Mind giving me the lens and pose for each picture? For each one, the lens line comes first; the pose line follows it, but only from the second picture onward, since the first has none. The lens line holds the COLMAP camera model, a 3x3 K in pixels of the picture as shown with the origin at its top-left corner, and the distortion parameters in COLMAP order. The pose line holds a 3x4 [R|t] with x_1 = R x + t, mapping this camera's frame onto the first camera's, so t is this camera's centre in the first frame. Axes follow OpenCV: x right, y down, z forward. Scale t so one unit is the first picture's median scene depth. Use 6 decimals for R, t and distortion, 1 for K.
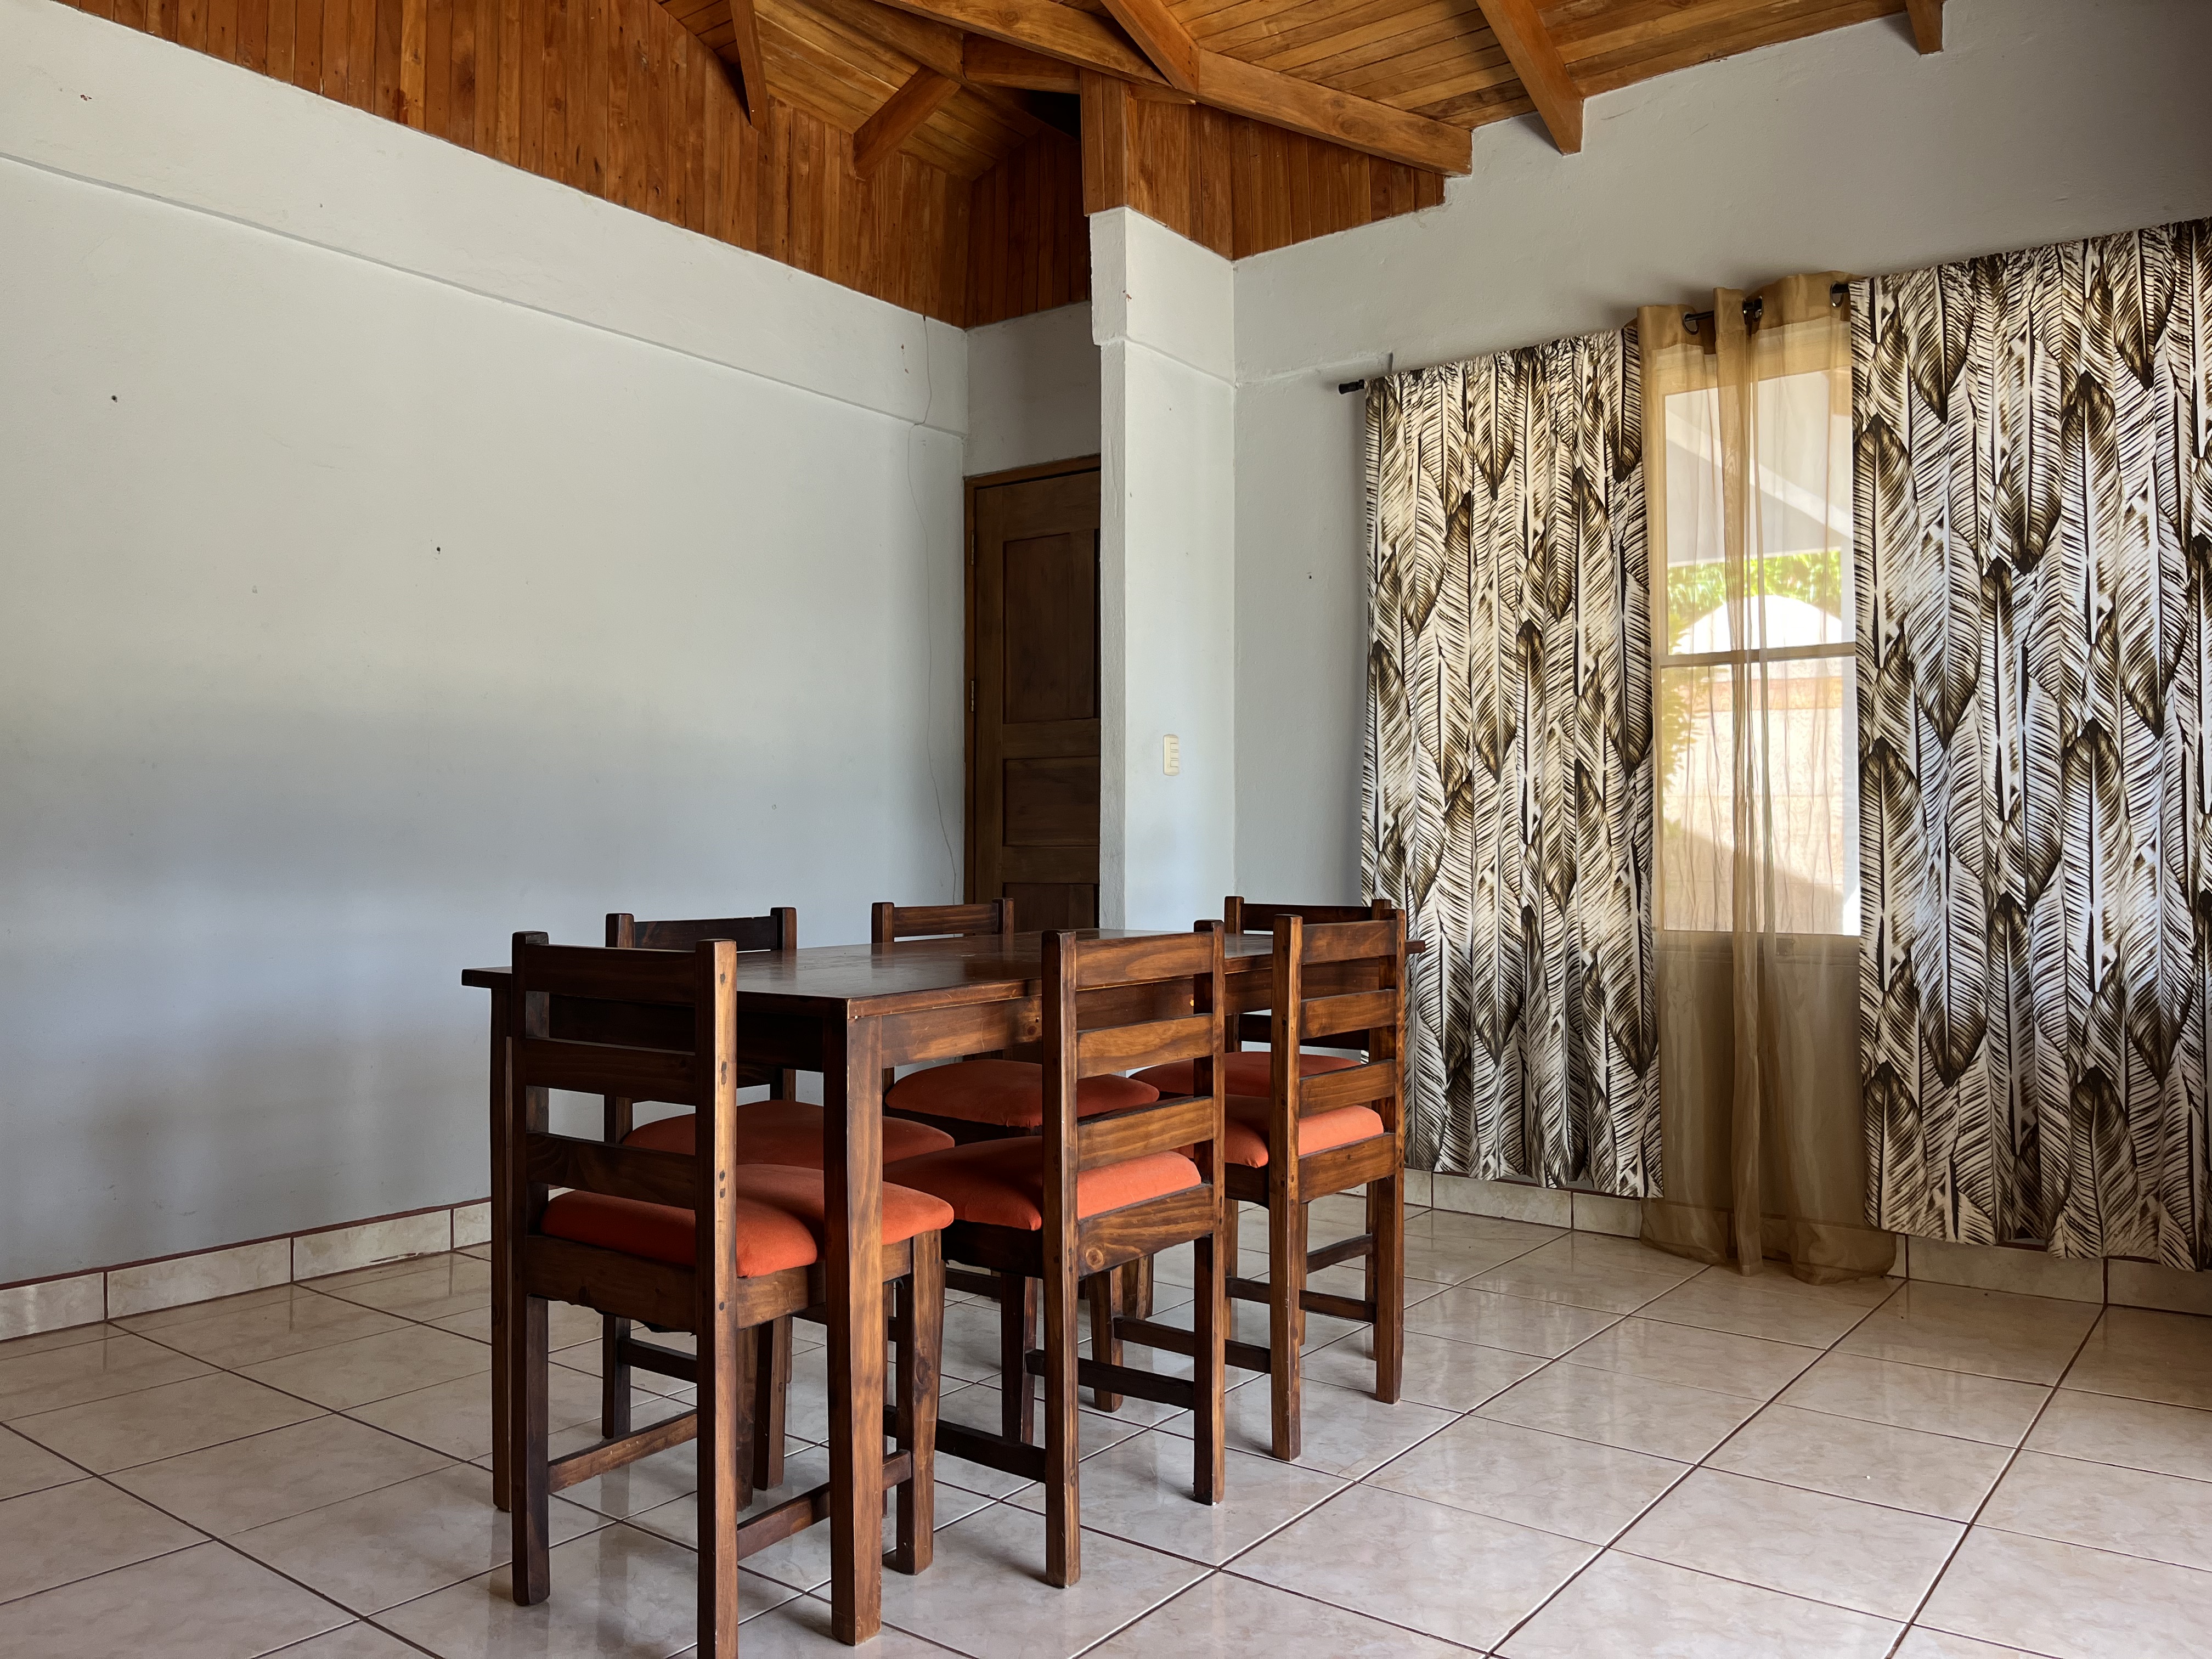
lens RADIAL K [[1673.7, 0, 1107.3], [0, 1673.7, 819.1], [0, 0, 1]] dist [0.060840, -0.094799]
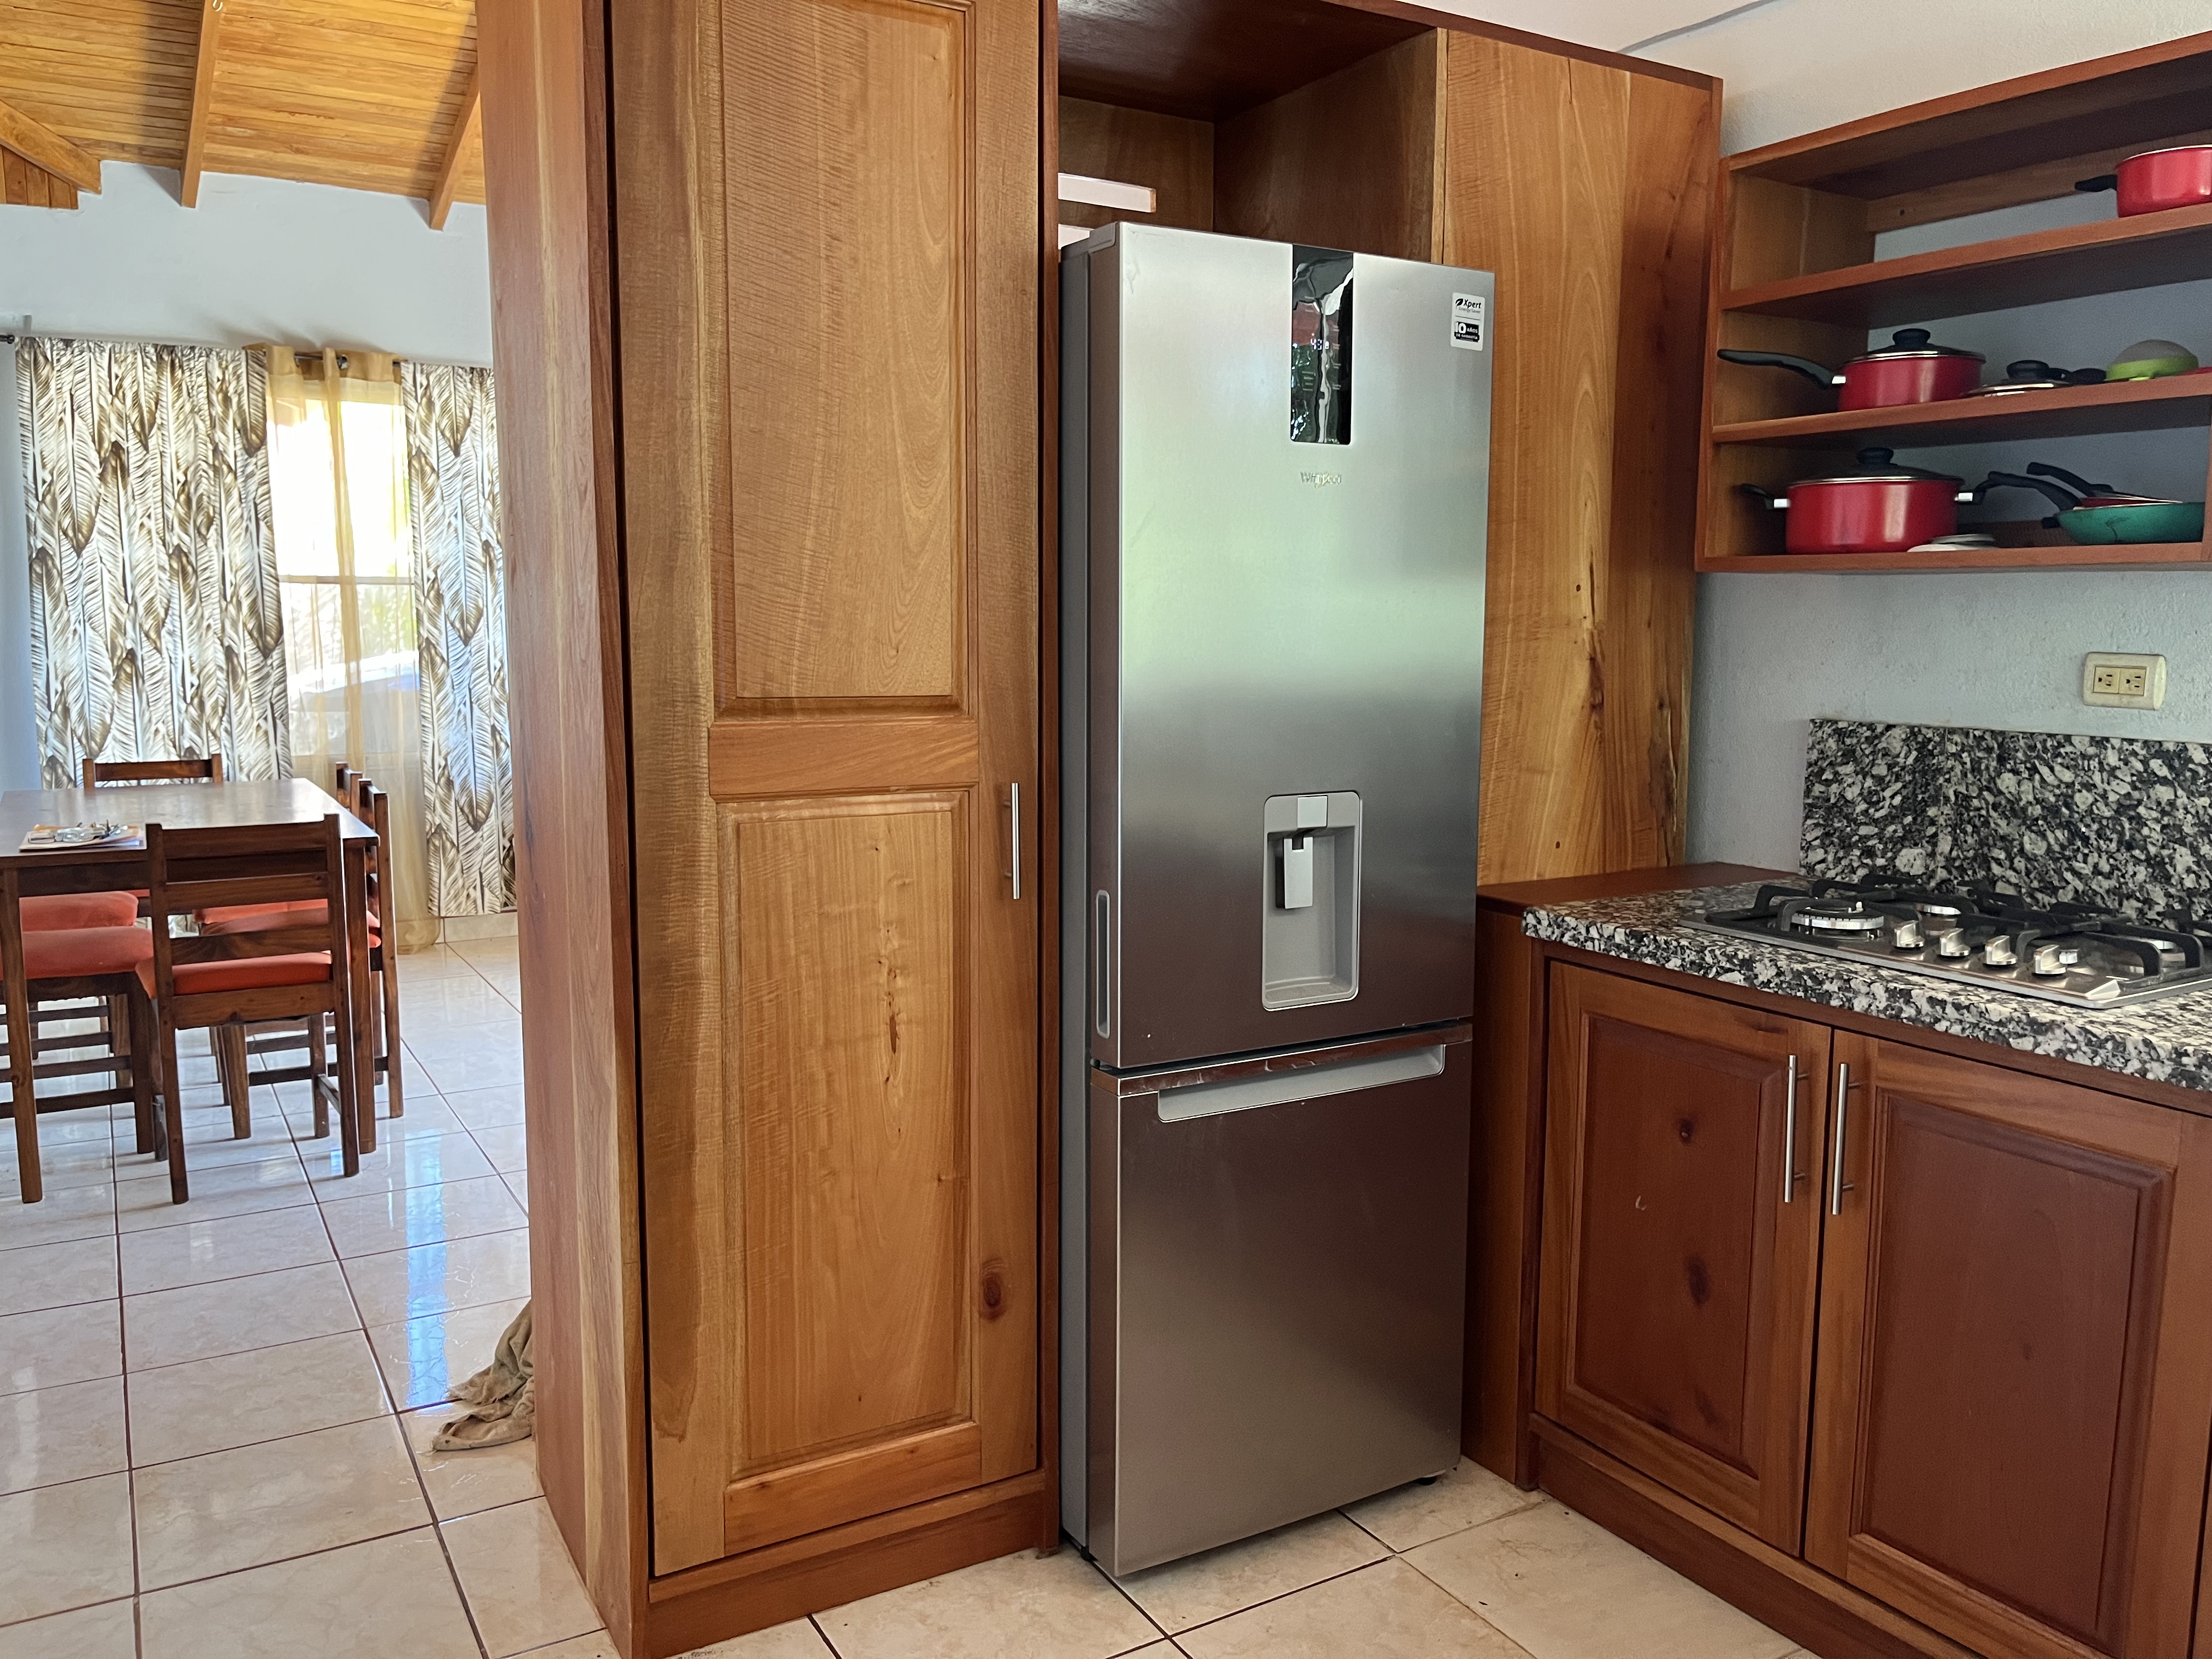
lens RADIAL K [[1673.7, 0, 1113.1], [0, 1673.7, 818.5], [0, 0, 1]] dist [0.060840, -0.094799]
pose [[0.369712, -0.114792, 0.922028, -0.812791], [-0.030243, 0.990326, 0.135422, -0.108837], [-0.928654, -0.077953, 0.362664, -0.264767]]
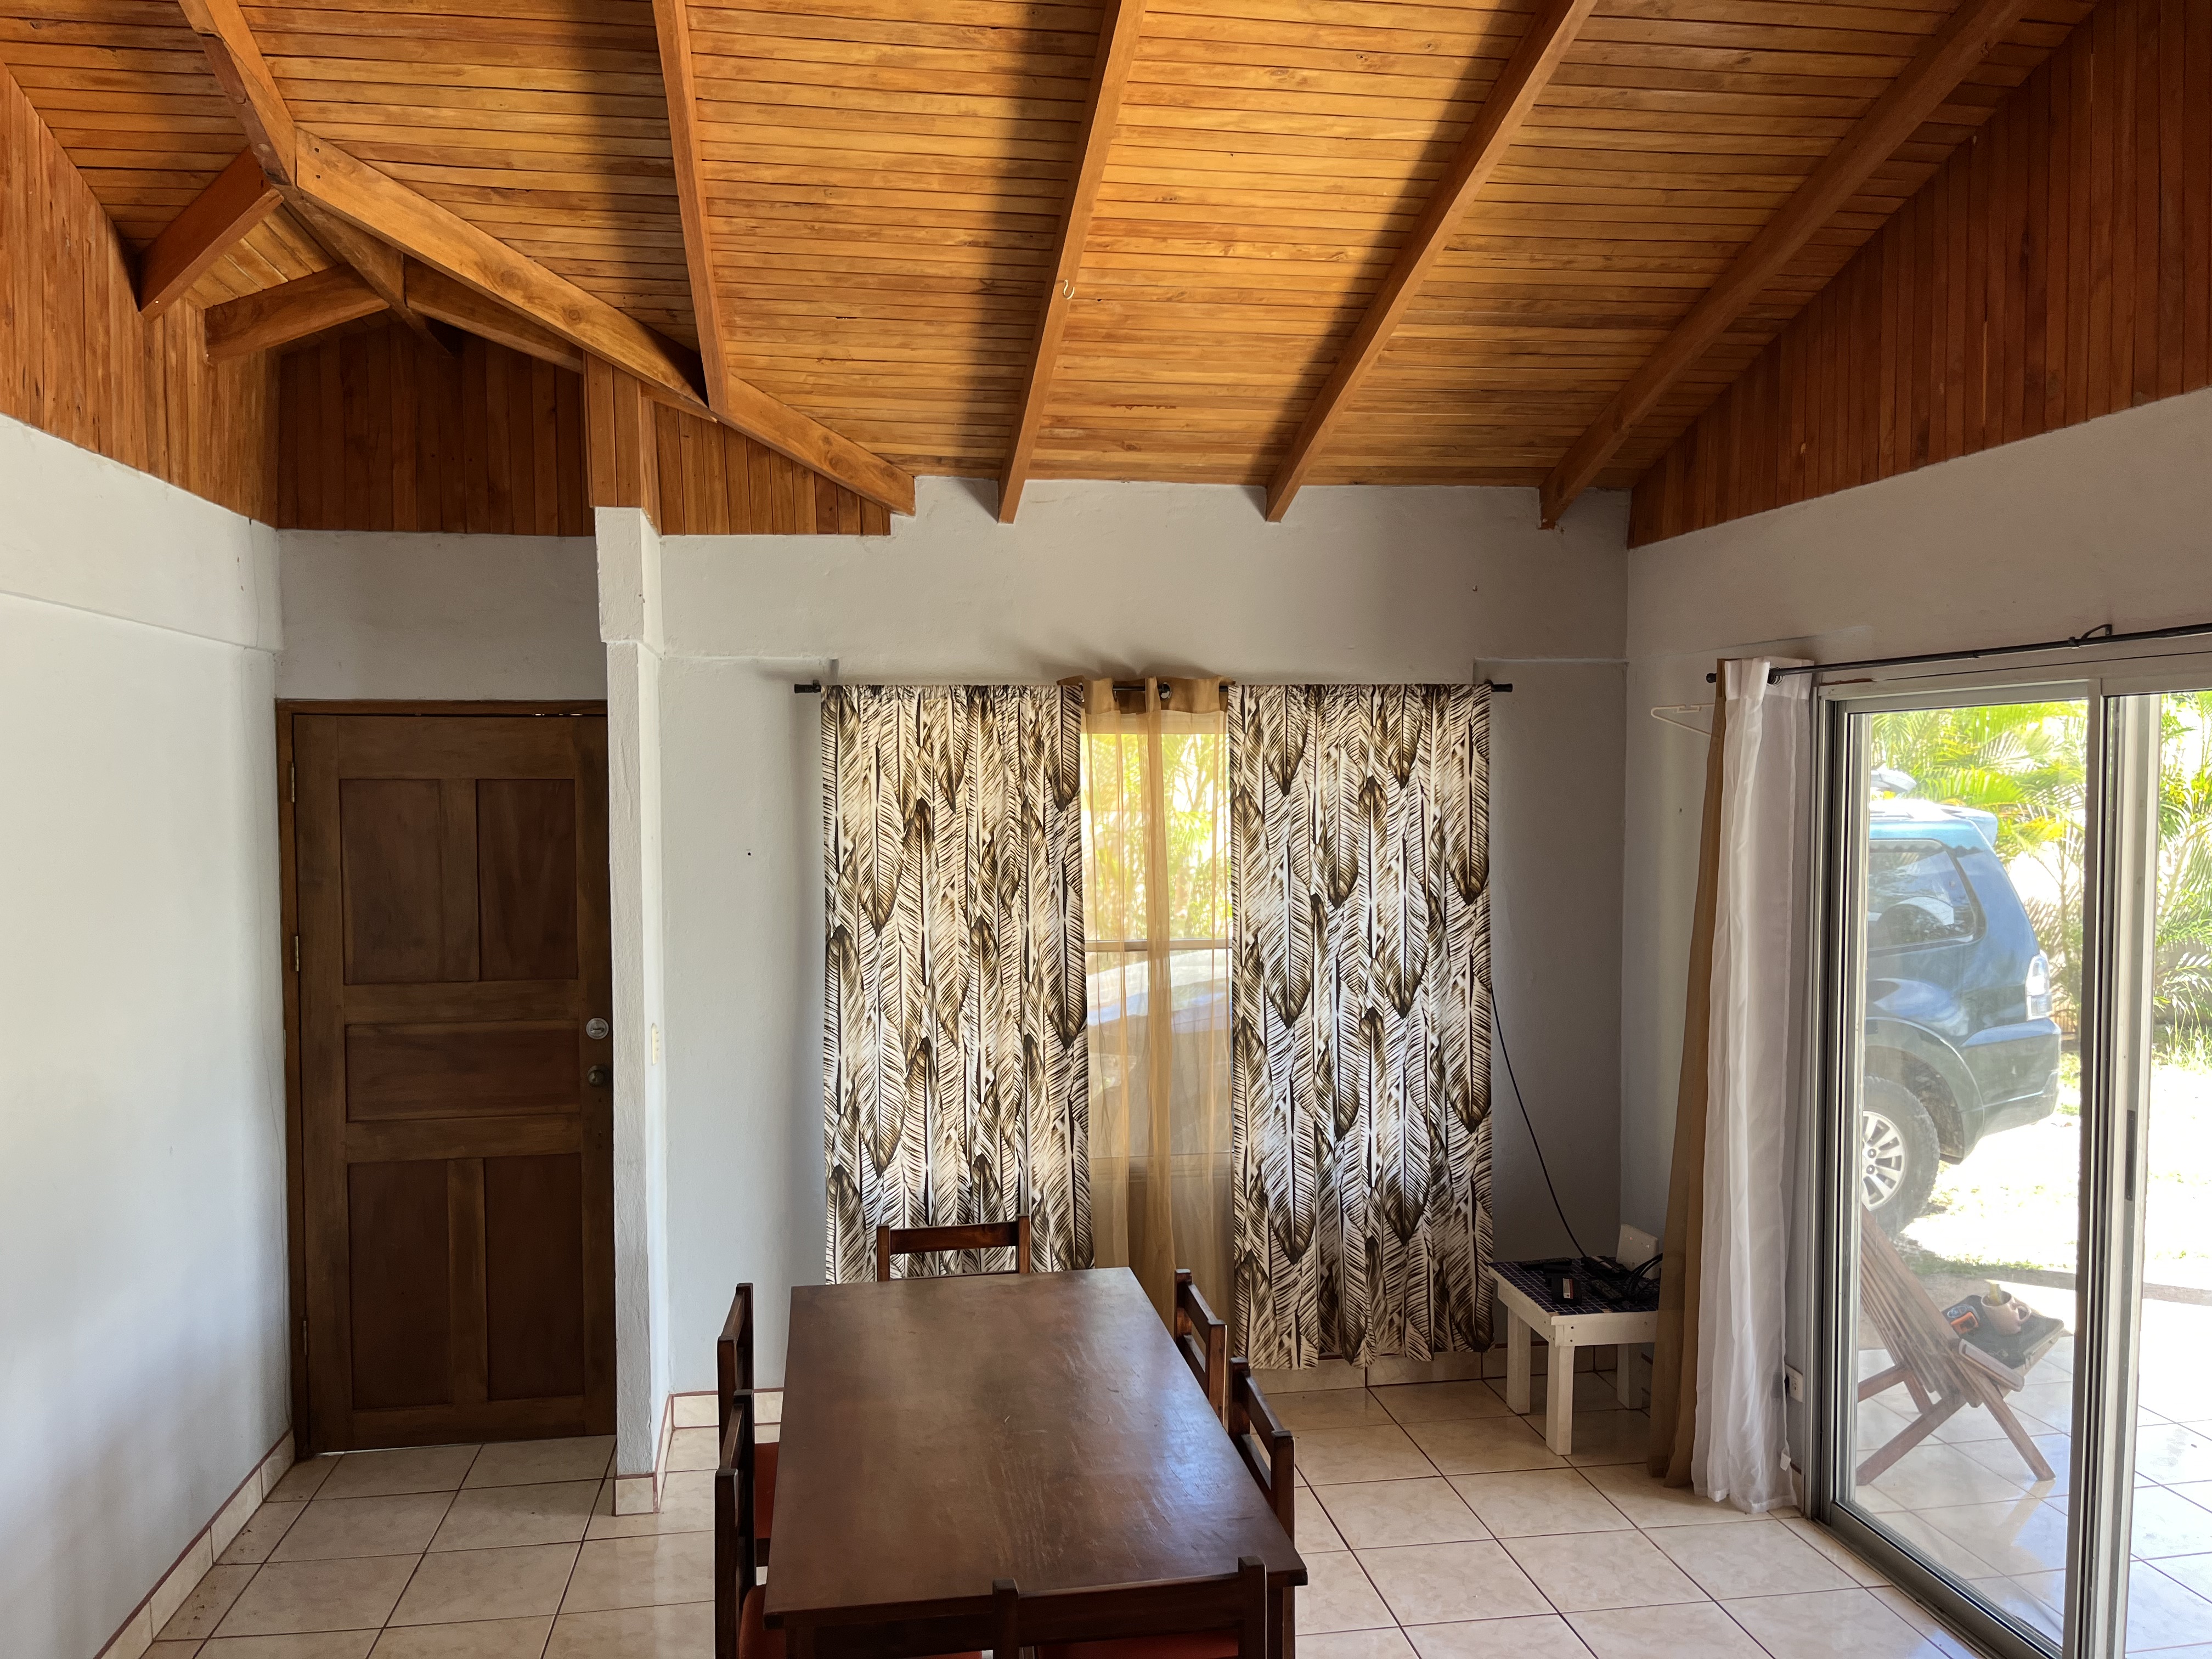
lens RADIAL K [[1673.7, 0, 1097.8], [0, 1673.7, 838.3], [0, 0, 1]] dist [0.060840, -0.094799]
pose [[0.691178, -0.033186, 0.721922, -0.560317], [-0.010271, 0.998393, 0.055729, -0.246272], [-0.722611, -0.045933, 0.689727, 0.129071]]
